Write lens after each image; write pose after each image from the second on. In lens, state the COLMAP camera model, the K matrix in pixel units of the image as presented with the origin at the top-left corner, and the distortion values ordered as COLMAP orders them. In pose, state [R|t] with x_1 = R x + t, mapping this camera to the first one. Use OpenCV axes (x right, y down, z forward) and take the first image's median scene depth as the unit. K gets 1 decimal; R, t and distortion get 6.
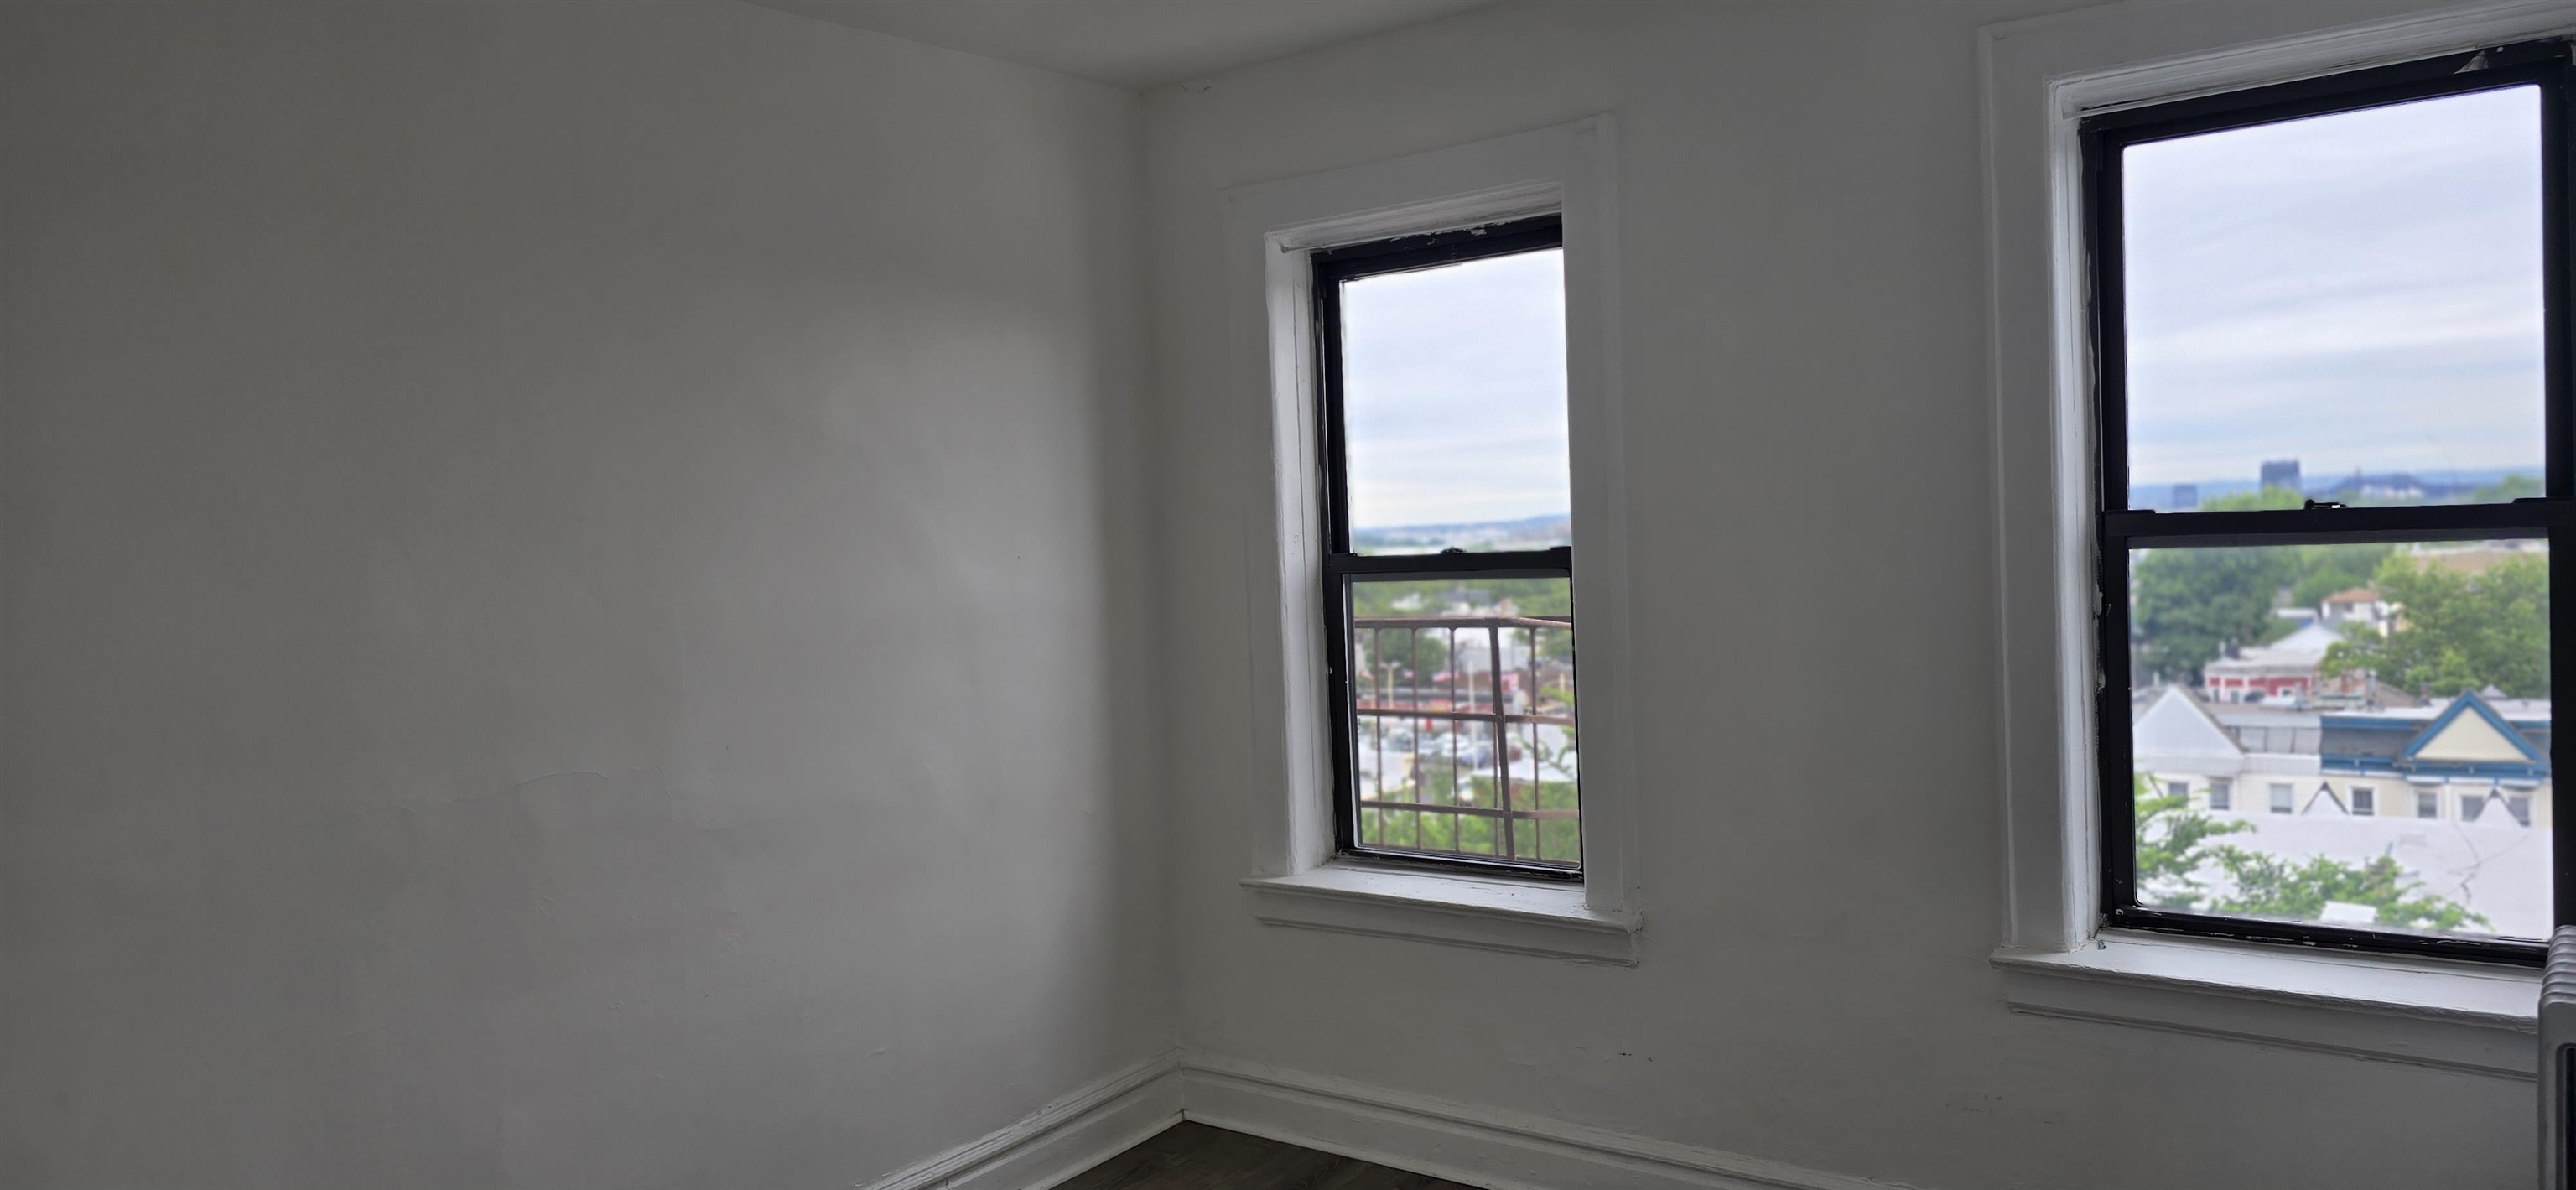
lens RADIAL K [[1702.7, 0, 1293.5], [0, 1702.7, 577.9], [0, 0, 1]] dist [0.097481, -0.089894]
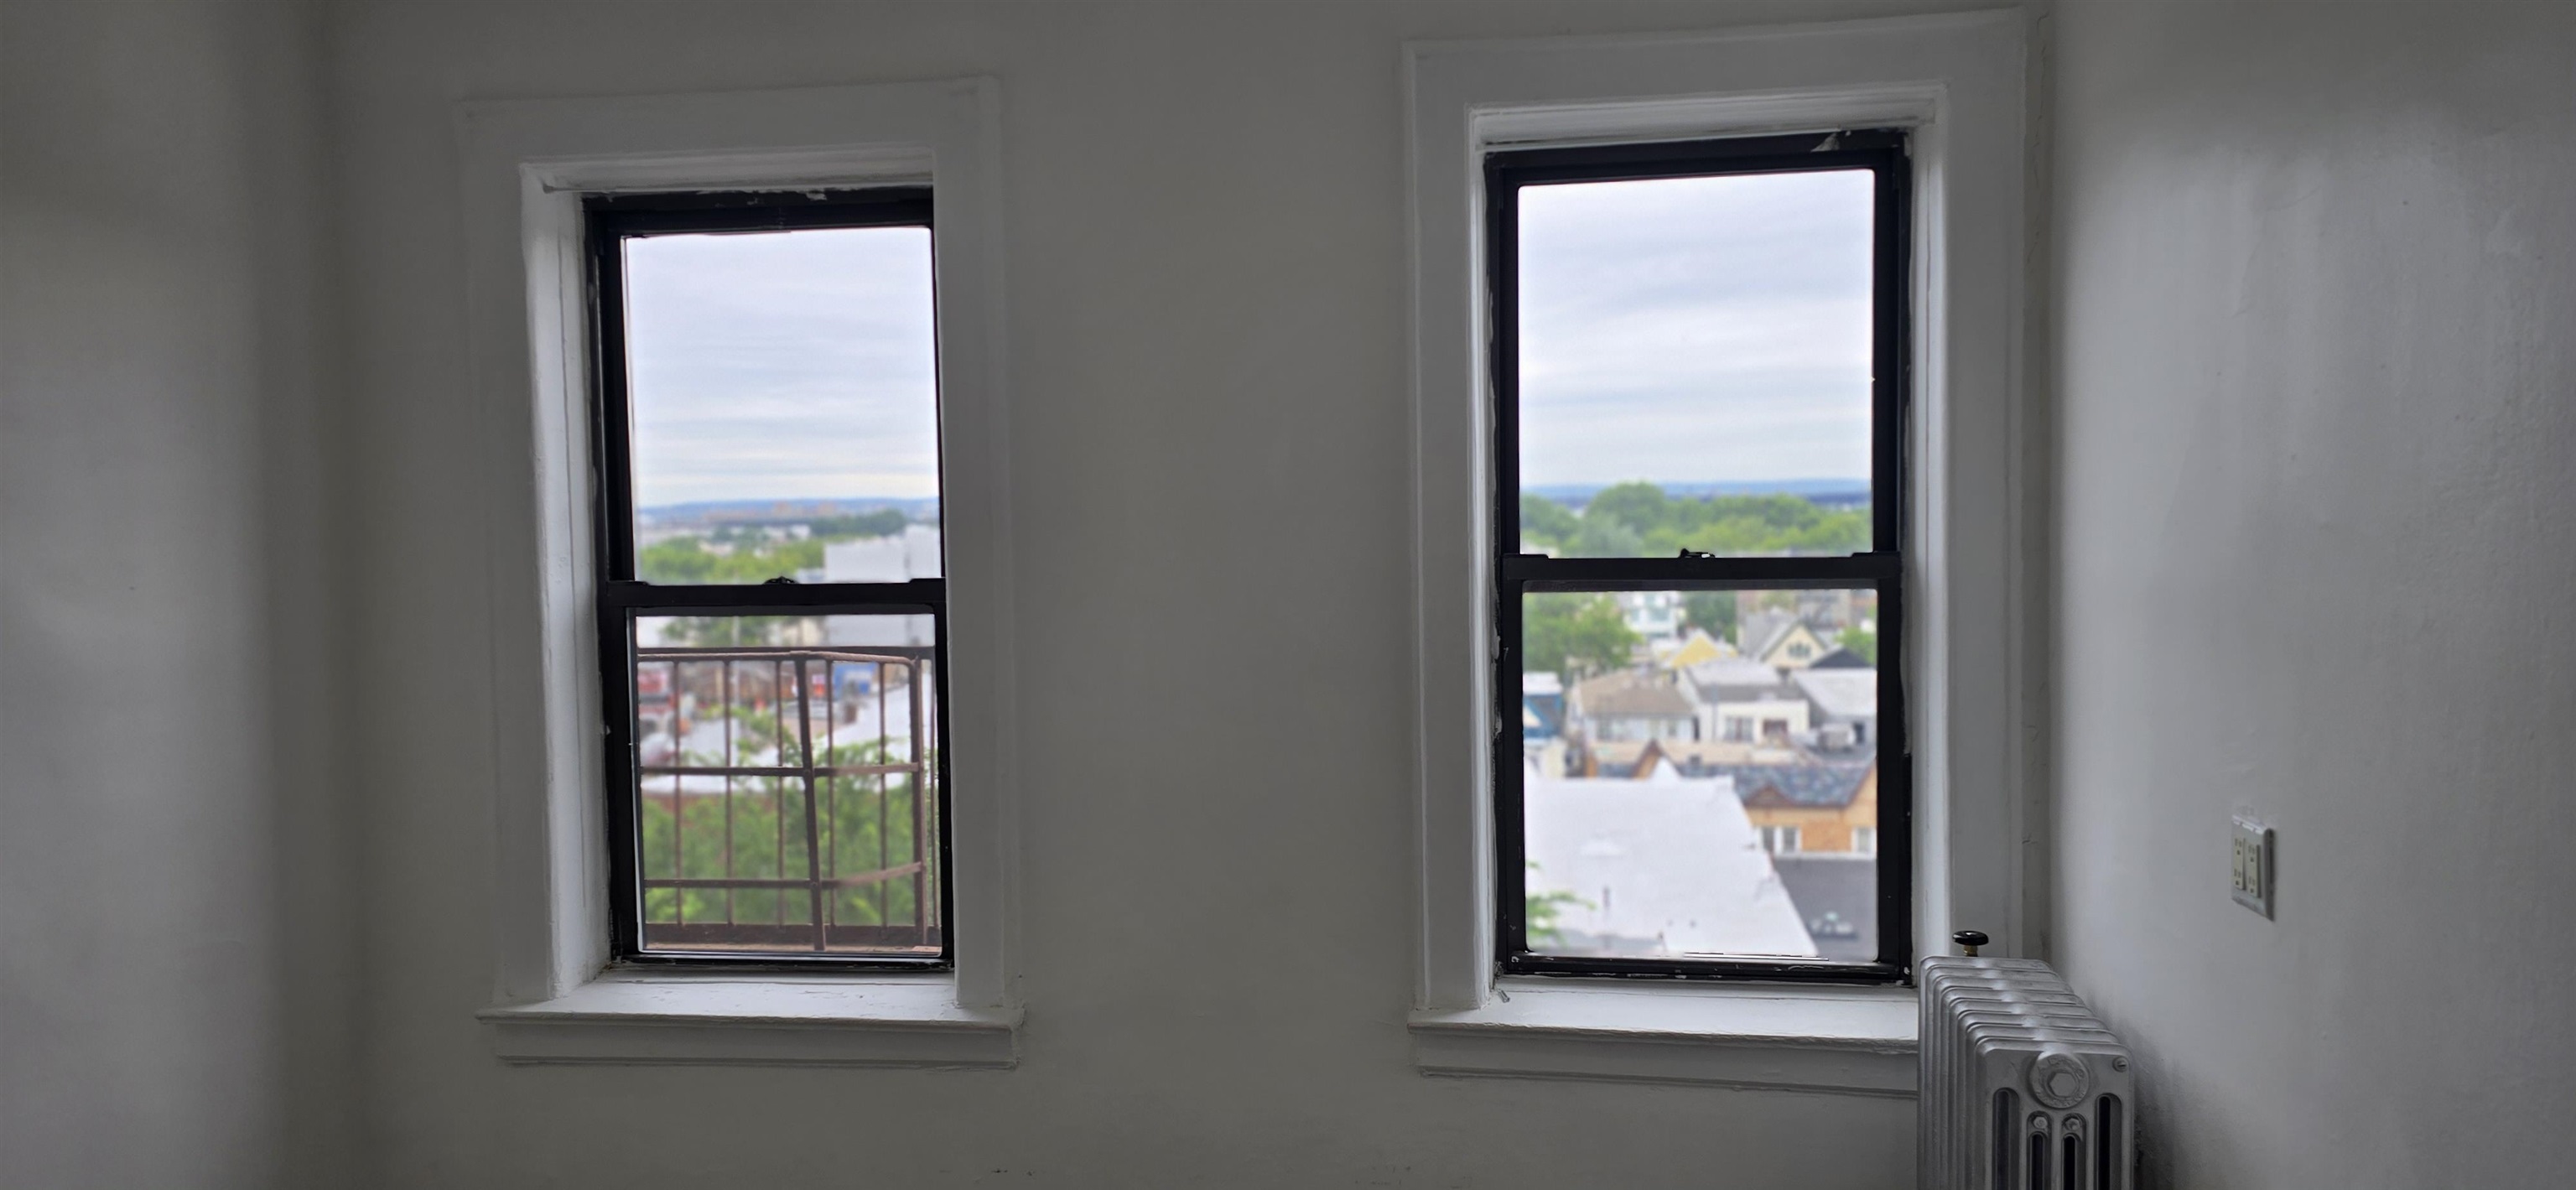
lens RADIAL K [[1702.7, 0, 1293.5], [0, 1702.7, 577.9], [0, 0, 1]] dist [0.097481, -0.089894]
pose [[0.885845, 0.004471, 0.463959, -0.069809], [-0.006733, 0.999972, 0.003219, -0.021267], [-0.463932, -0.005975, 0.885851, 0.149804]]
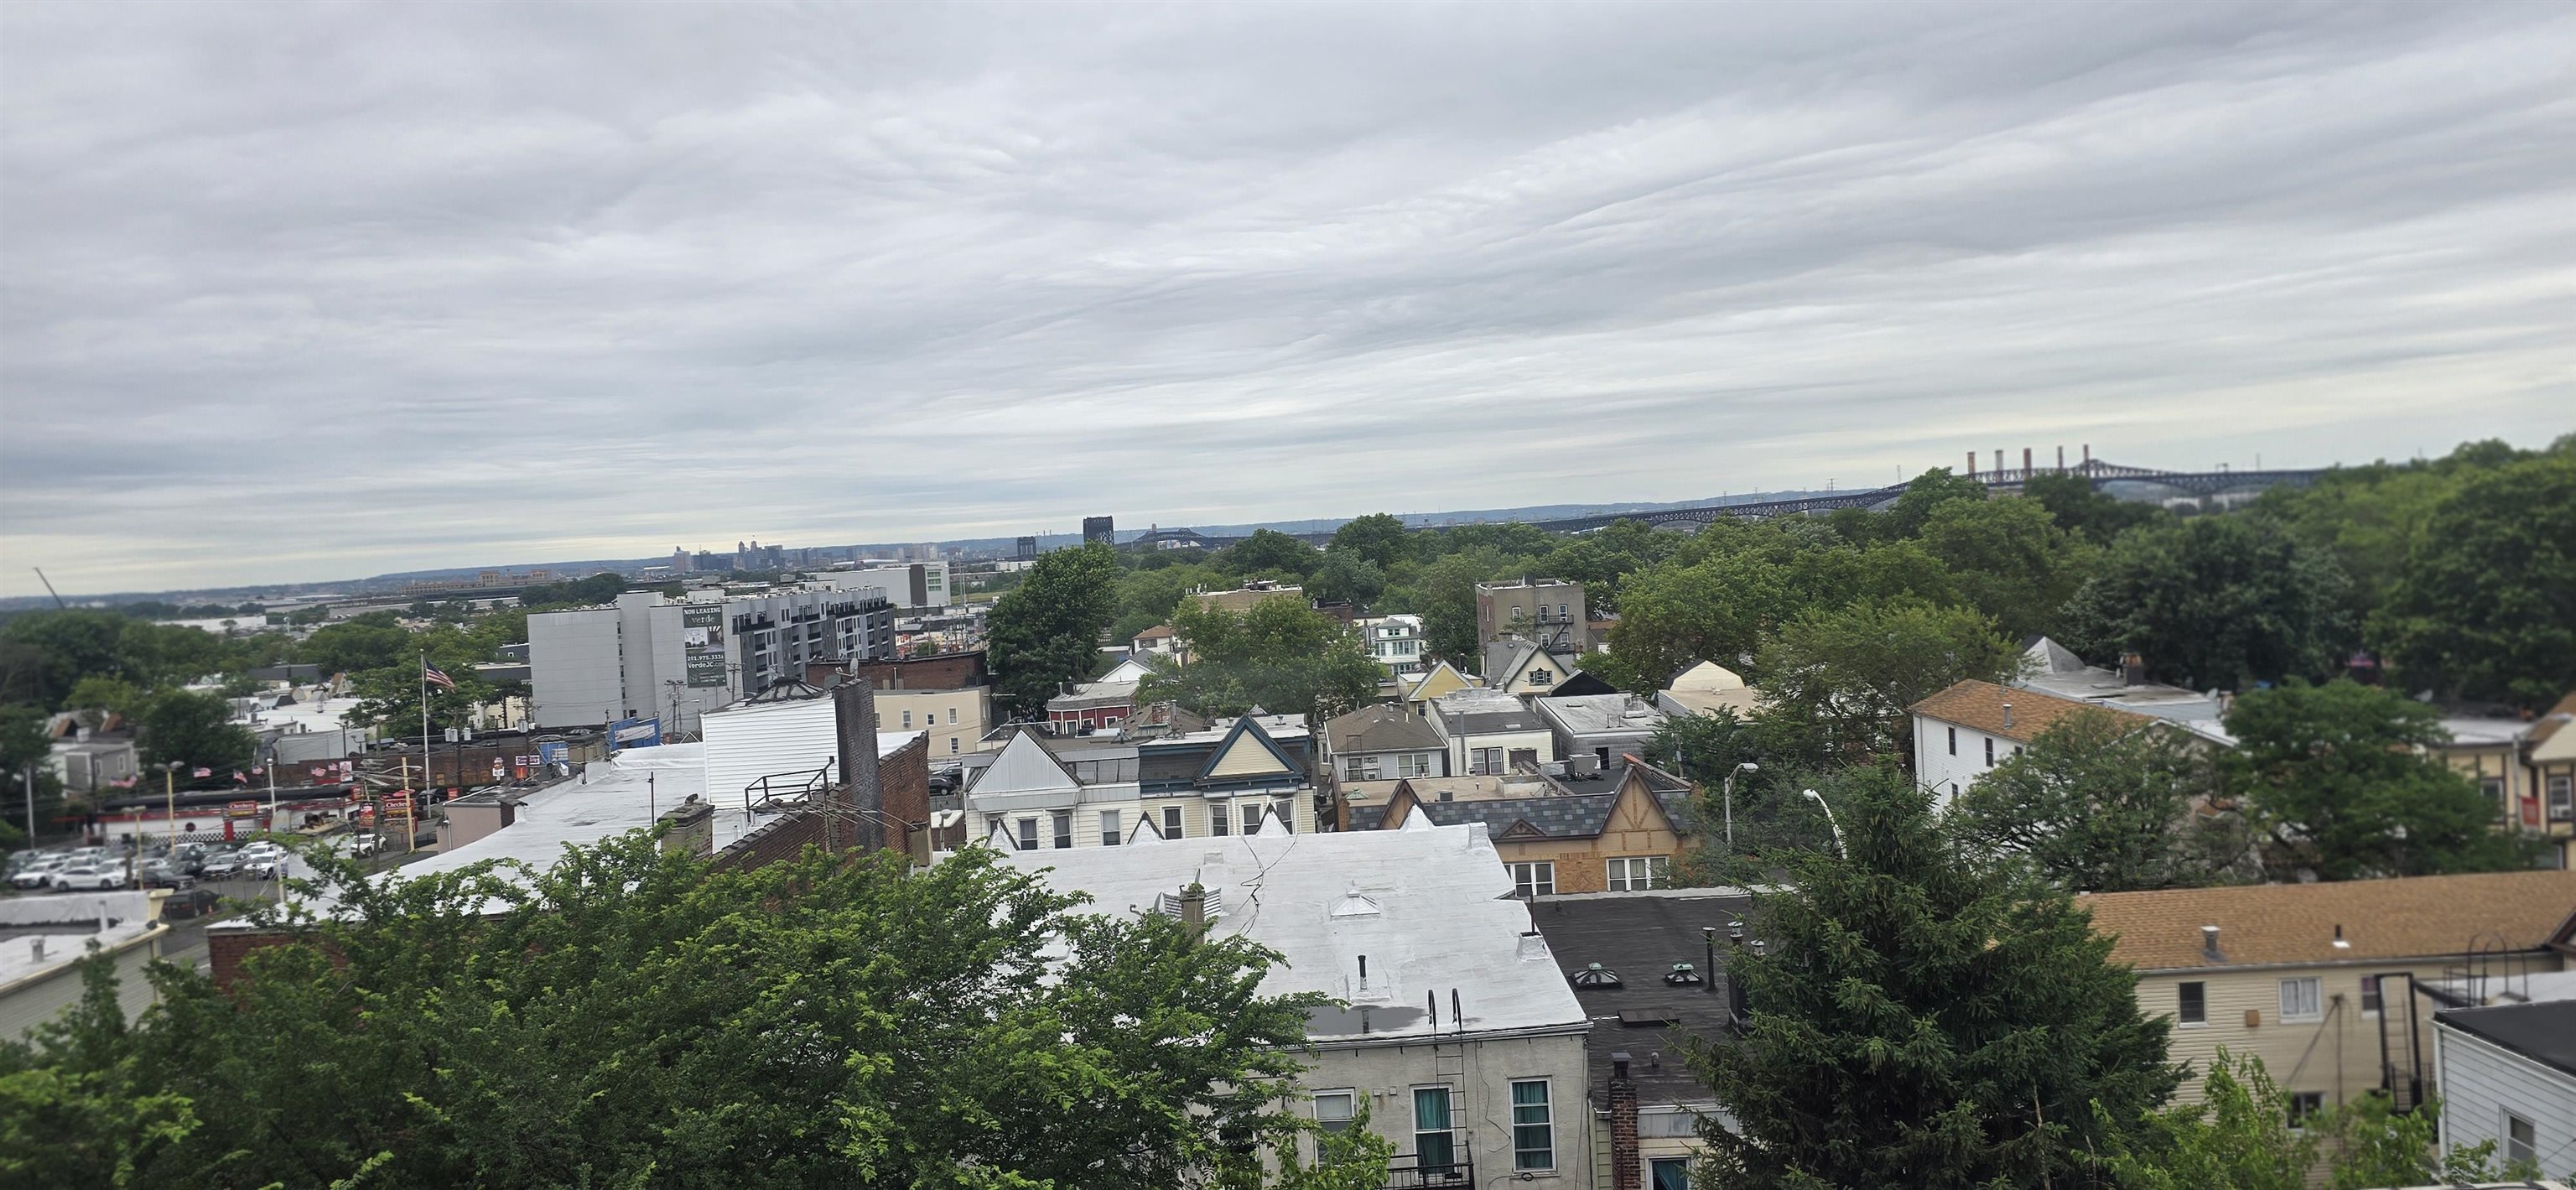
lens RADIAL K [[1688.0, 0, 1288.0], [0, 1688.0, 595.0], [0, 0, 1]] dist [0.047824, -0.085723]
pose [[0.810015, -0.026660, 0.585802, 0.400701], [0.038919, 0.999208, -0.008339, -0.056442], [-0.585116, 0.029554, 0.810411, 0.715914]]
